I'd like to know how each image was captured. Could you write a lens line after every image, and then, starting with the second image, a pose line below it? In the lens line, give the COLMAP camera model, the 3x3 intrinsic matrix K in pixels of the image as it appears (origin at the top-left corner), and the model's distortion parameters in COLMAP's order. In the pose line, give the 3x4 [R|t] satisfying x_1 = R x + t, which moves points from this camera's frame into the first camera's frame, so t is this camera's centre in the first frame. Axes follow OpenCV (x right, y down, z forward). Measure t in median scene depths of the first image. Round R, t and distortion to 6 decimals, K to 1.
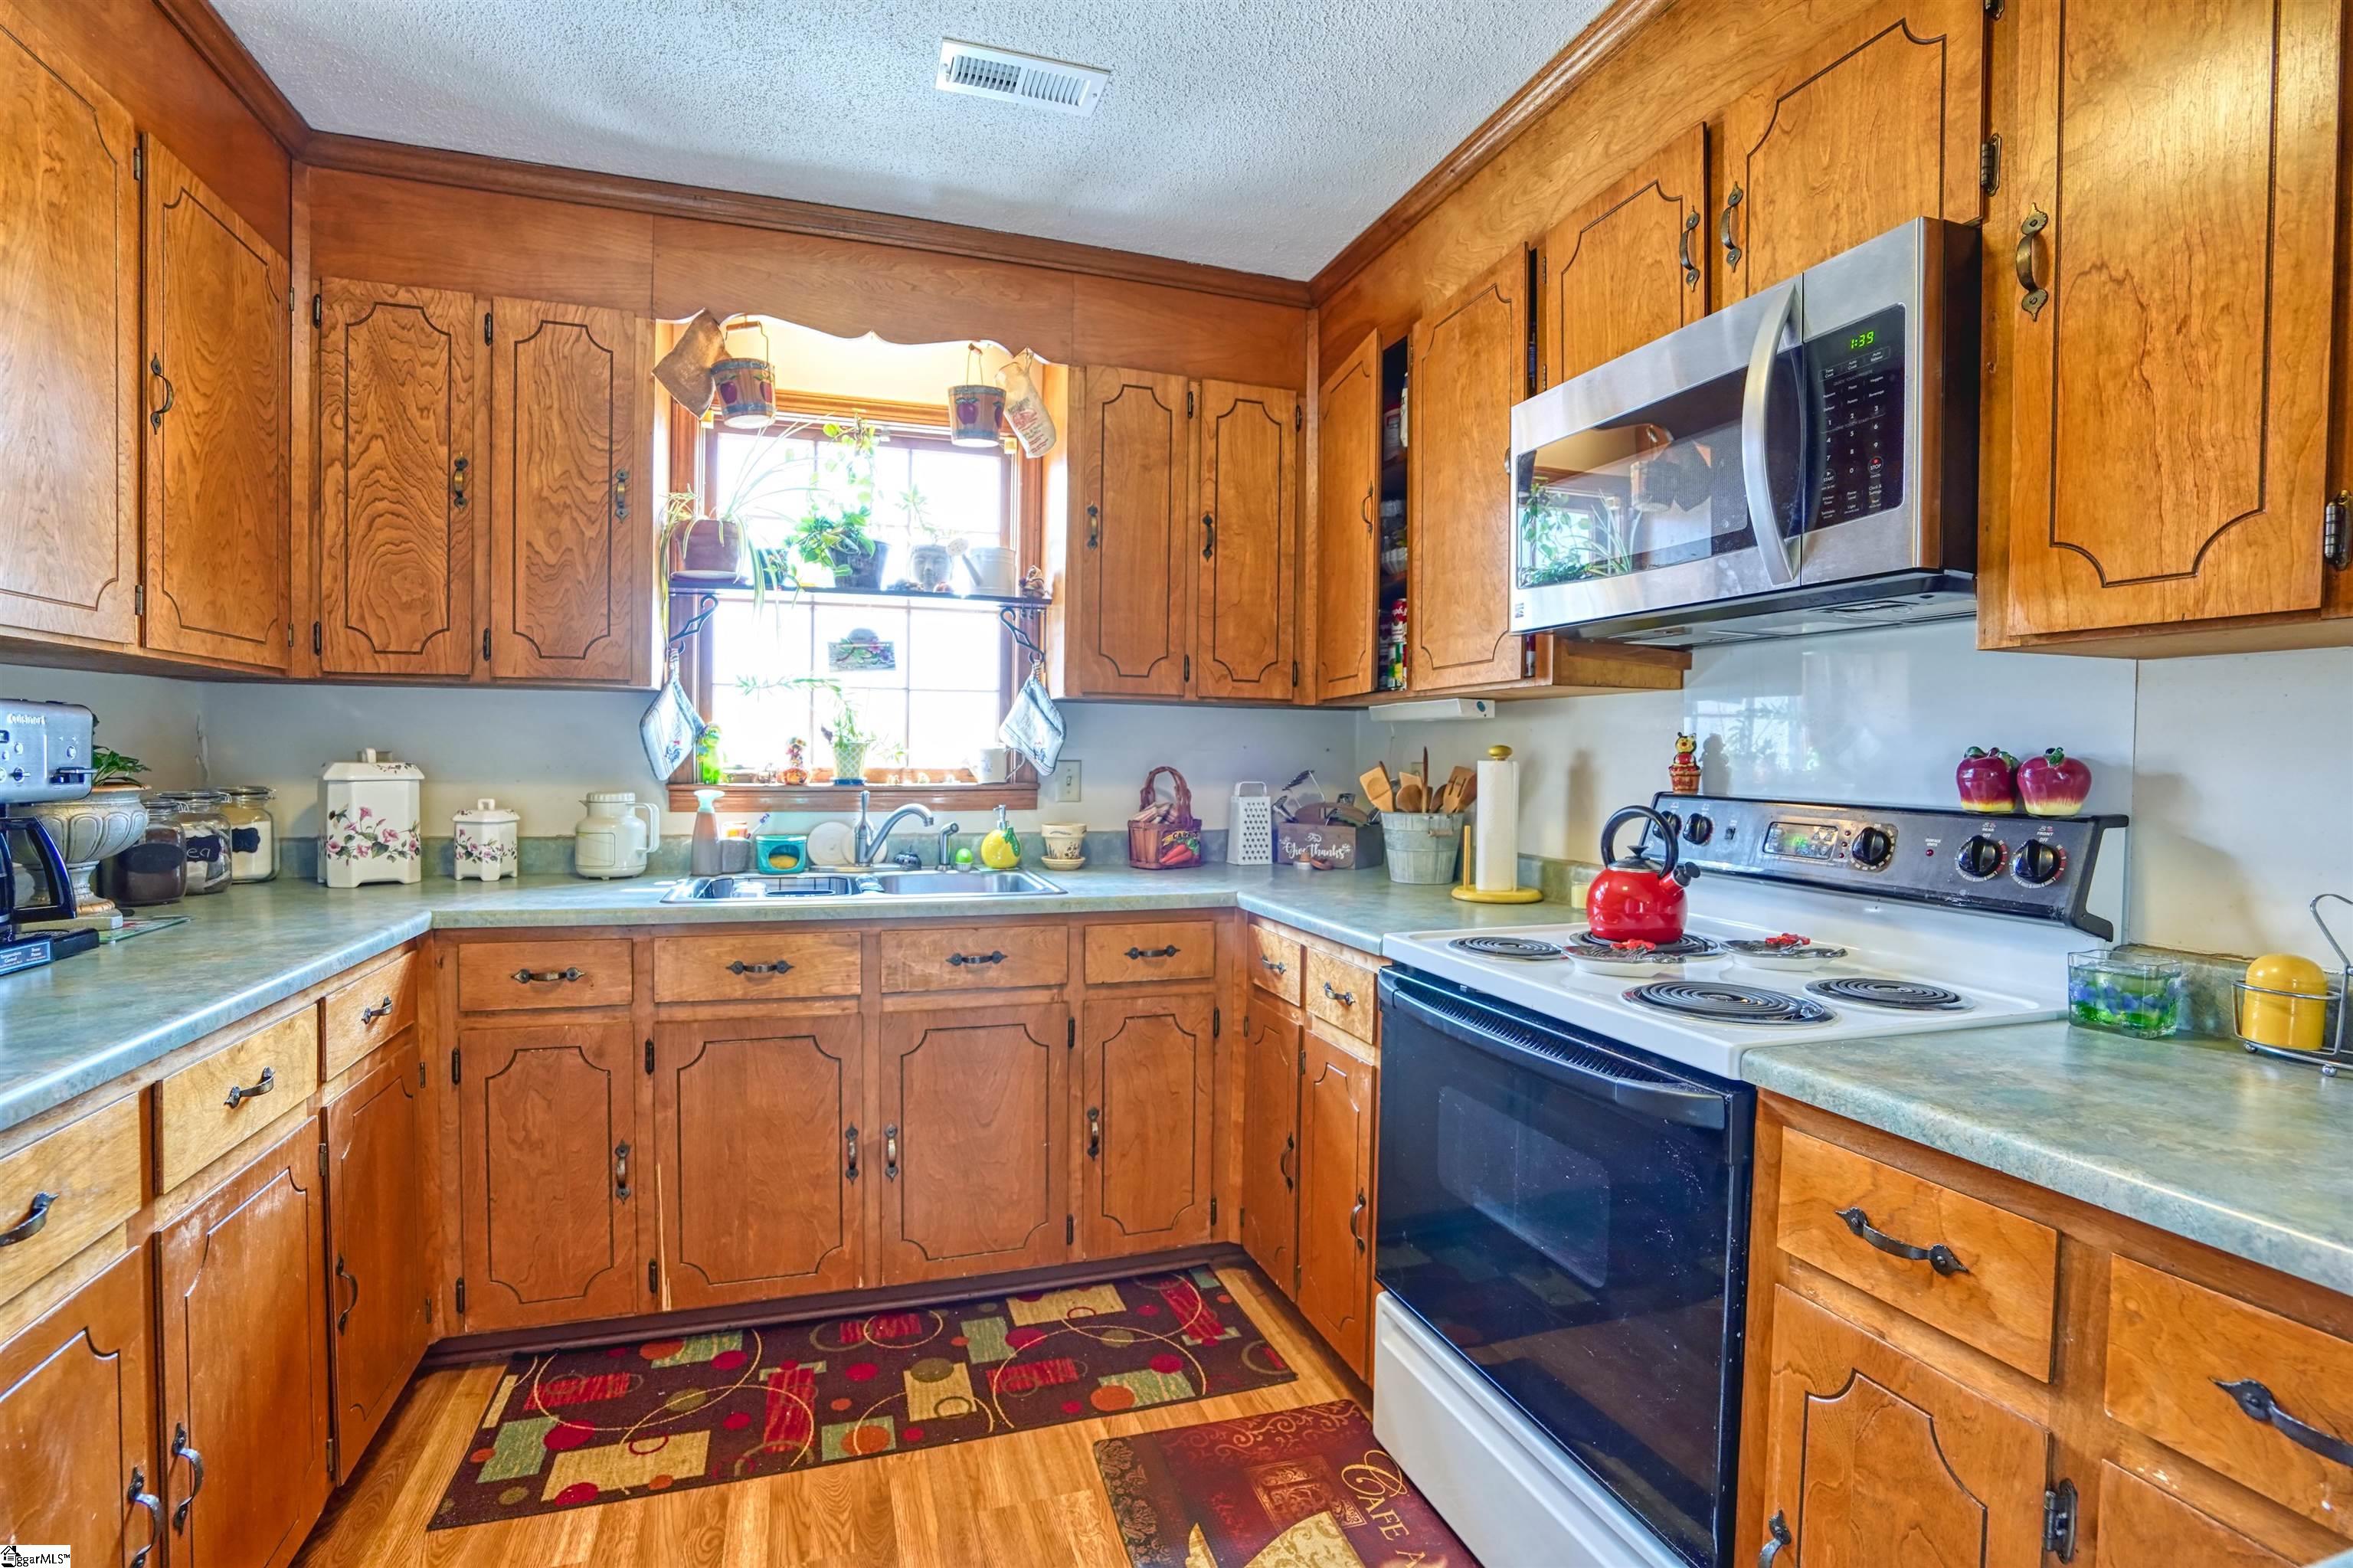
lens RADIAL K [[1091.9, 0, 1172.3], [0, 1091.9, 783.4], [0, 0, 1]] dist [-0.054282, 0.021190]
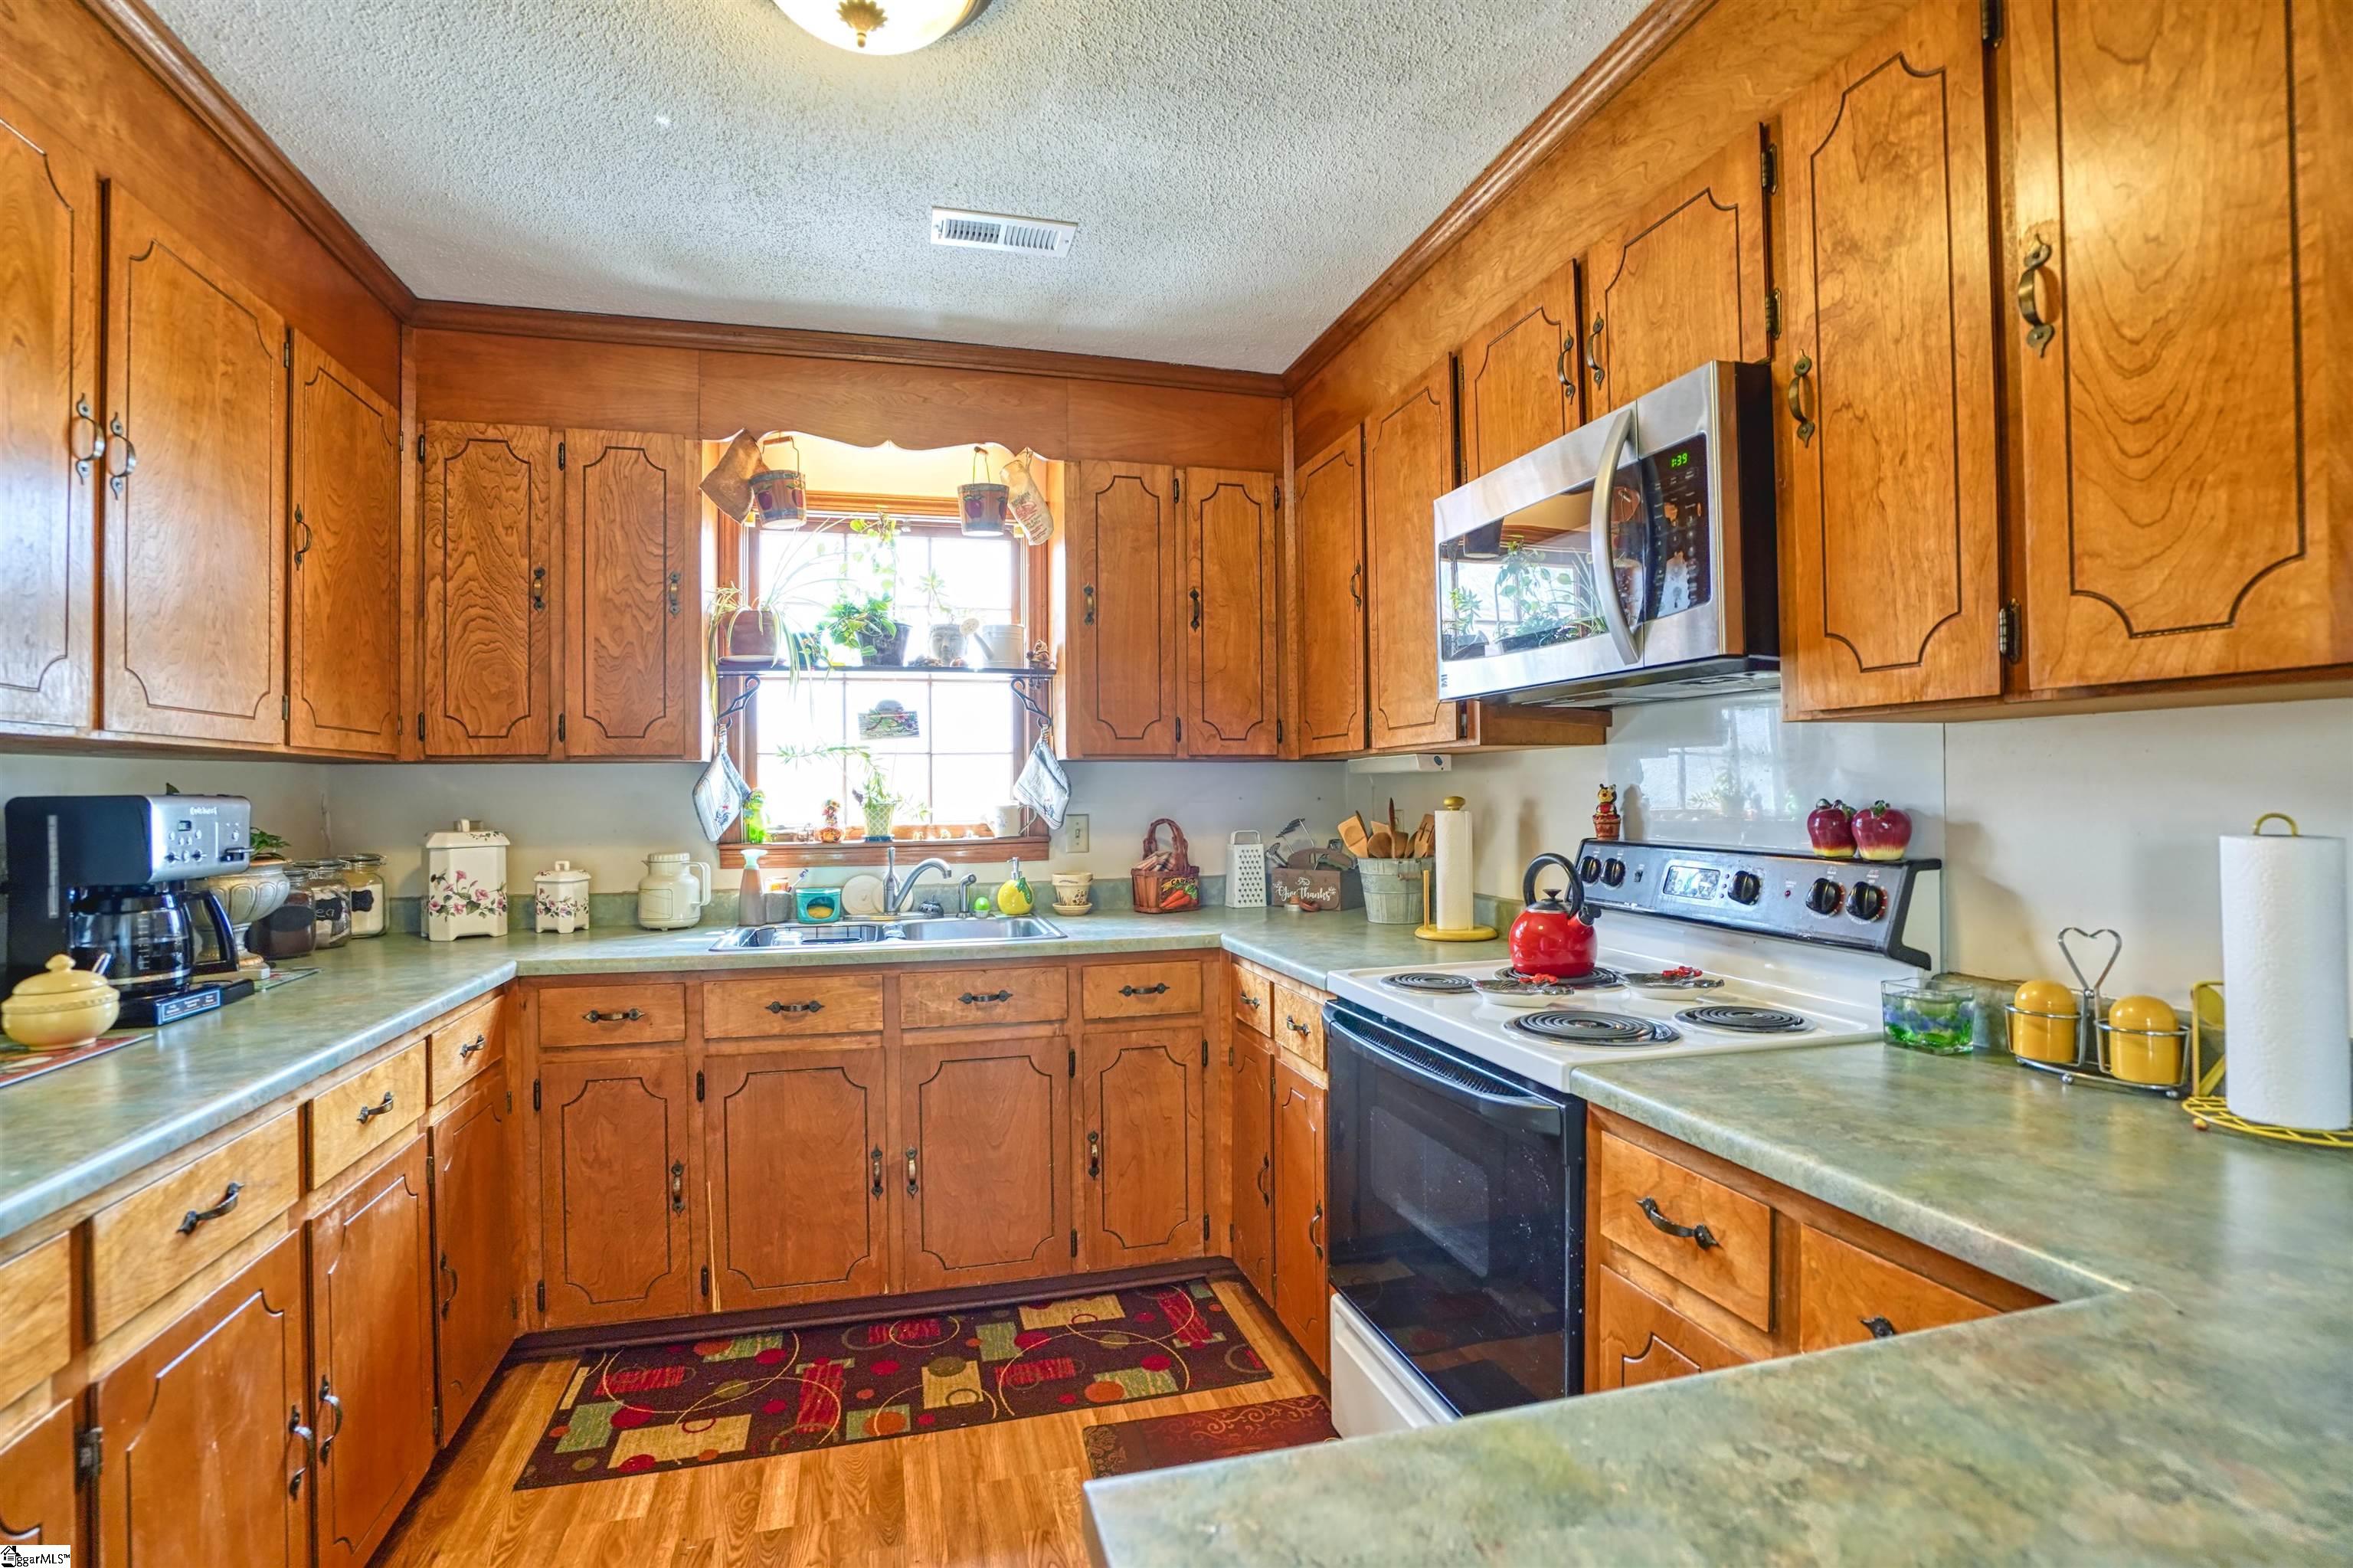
lens RADIAL K [[1095.1, 0, 1164.4], [0, 1095.1, 780.8], [0, 0, 1]] dist [-0.060584, 0.027053]
pose [[0.997720, -0.023885, -0.063117, 0.092757], [0.021662, 0.999129, -0.035670, -0.020331], [0.063914, 0.034221, 0.997369, -0.132859]]
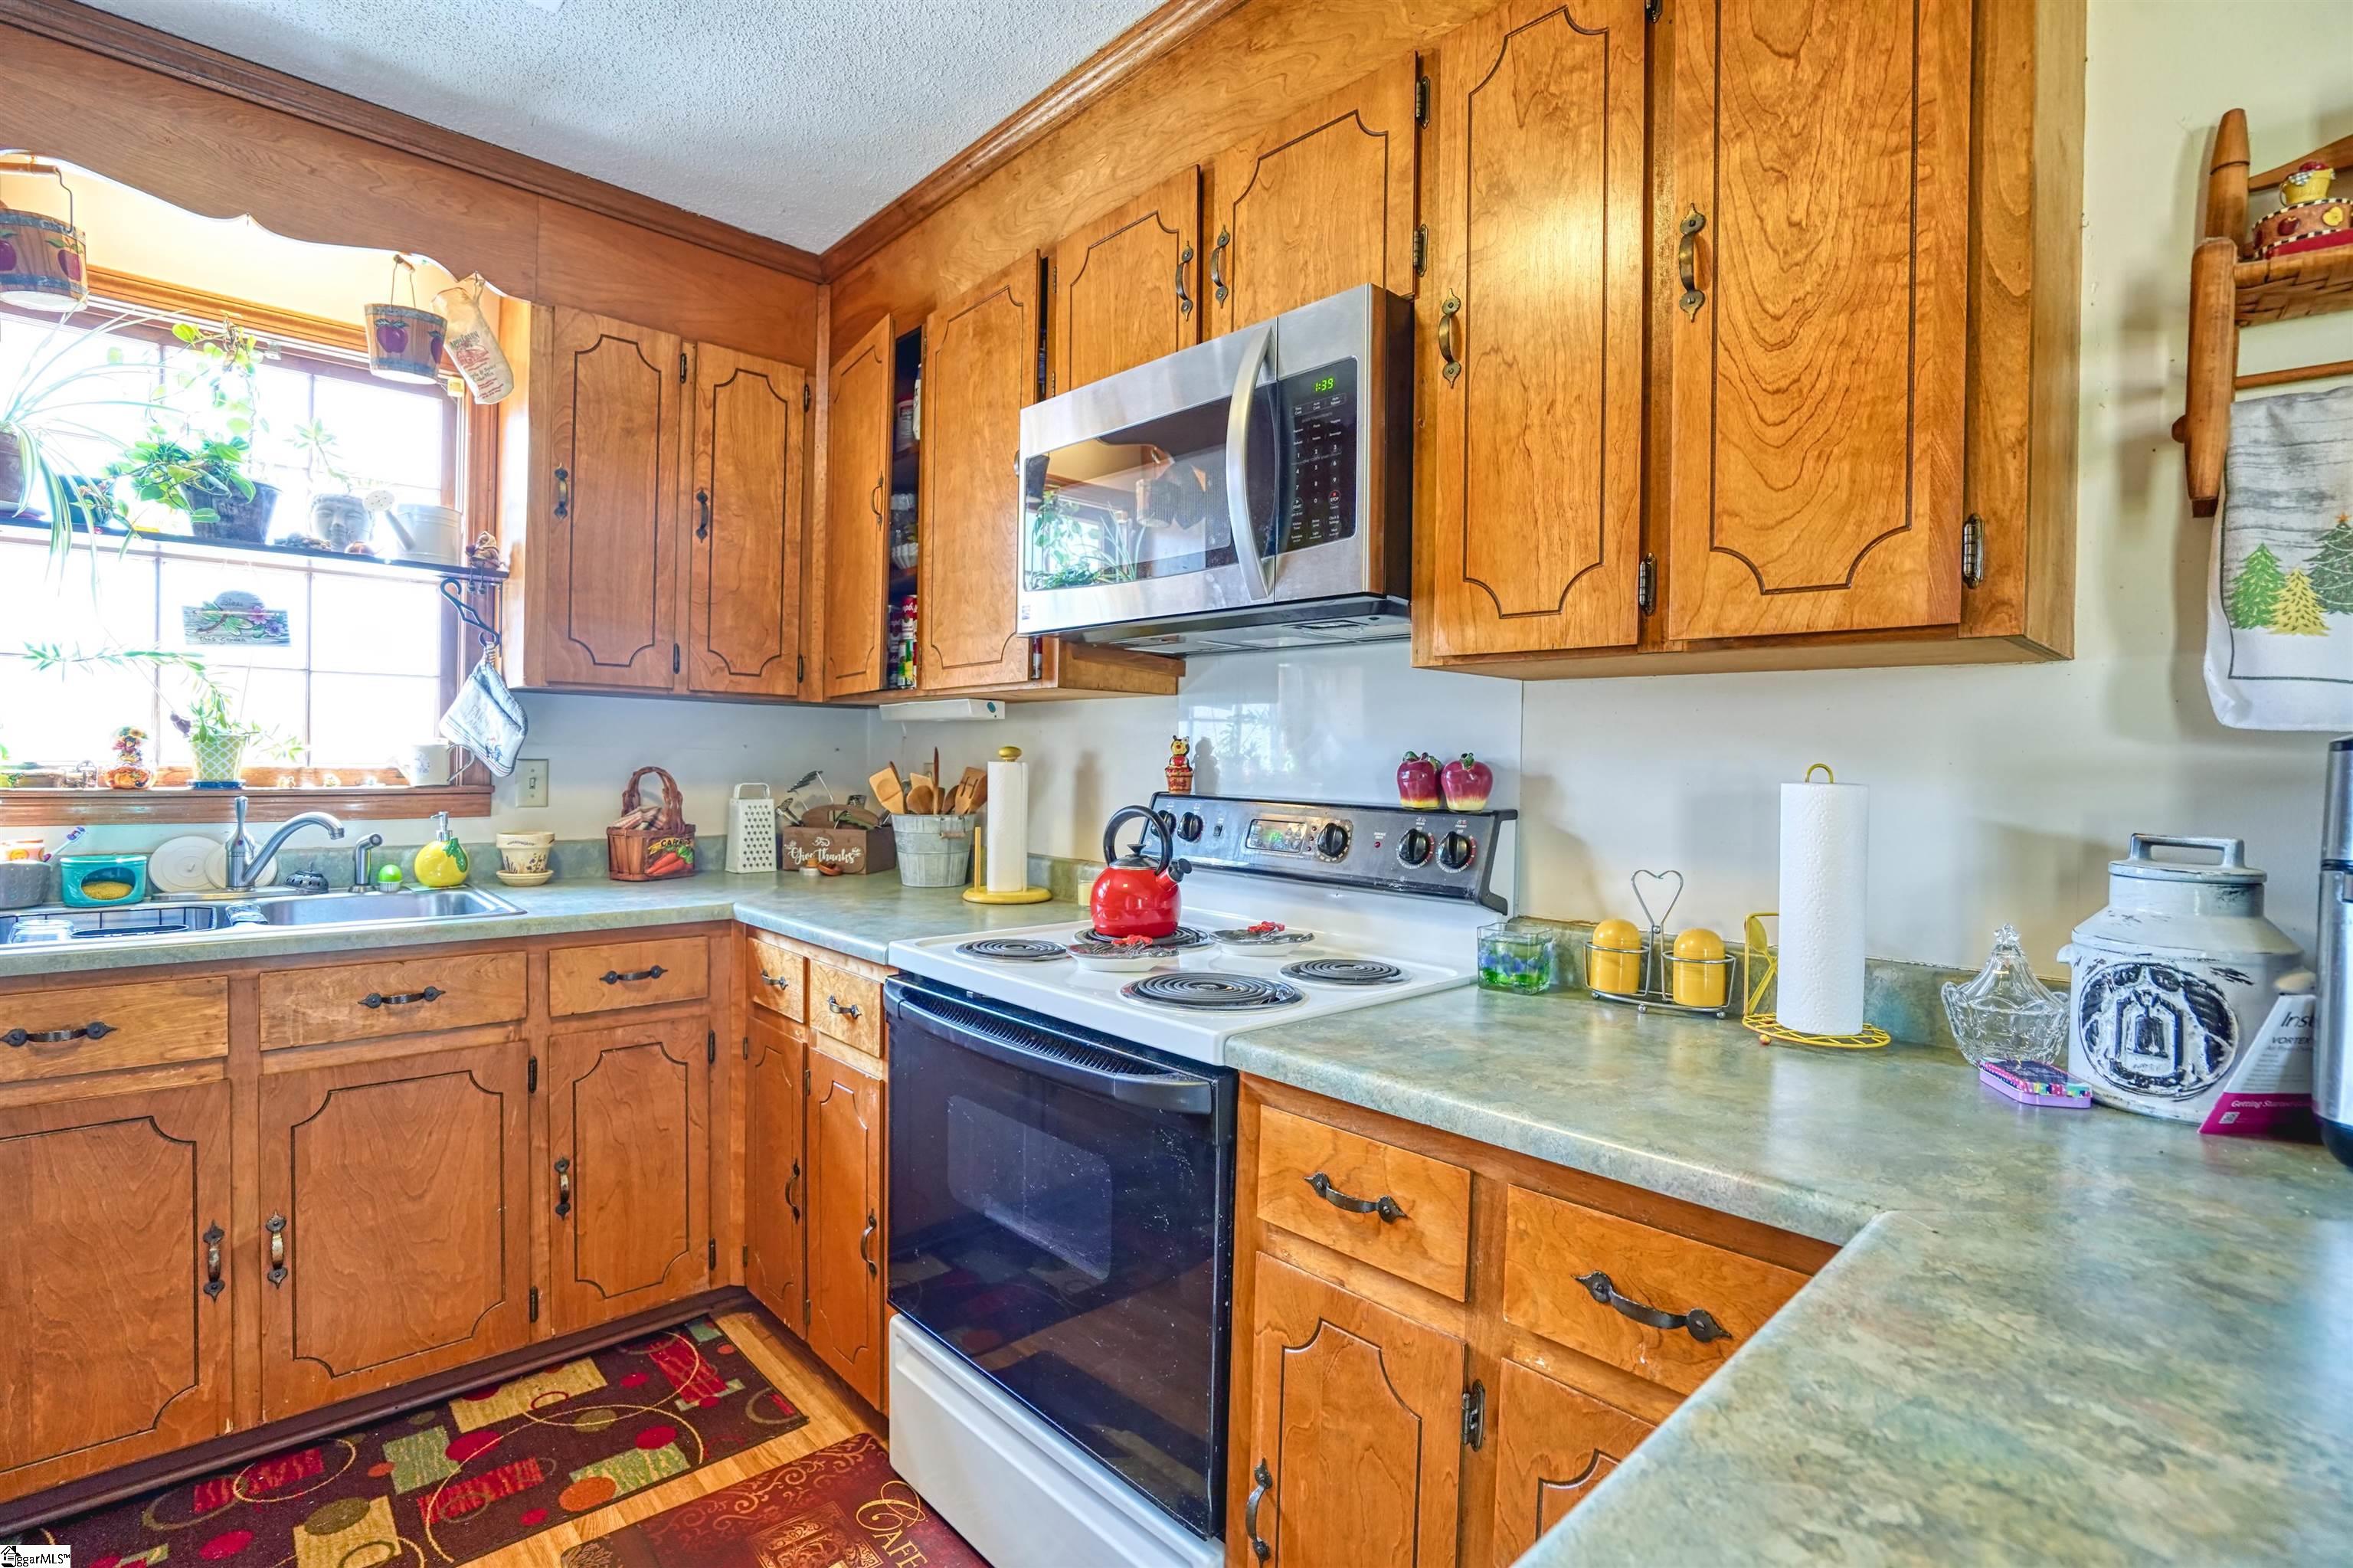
lens RADIAL K [[1095.1, 0, 1164.4], [0, 1095.1, 780.8], [0, 0, 1]] dist [-0.060584, 0.027053]
pose [[0.912214, -0.002578, 0.409706, 0.019576], [0.003401, 0.999993, -0.001282, -0.001636], [-0.409700, 0.002563, 0.912217, 0.023374]]
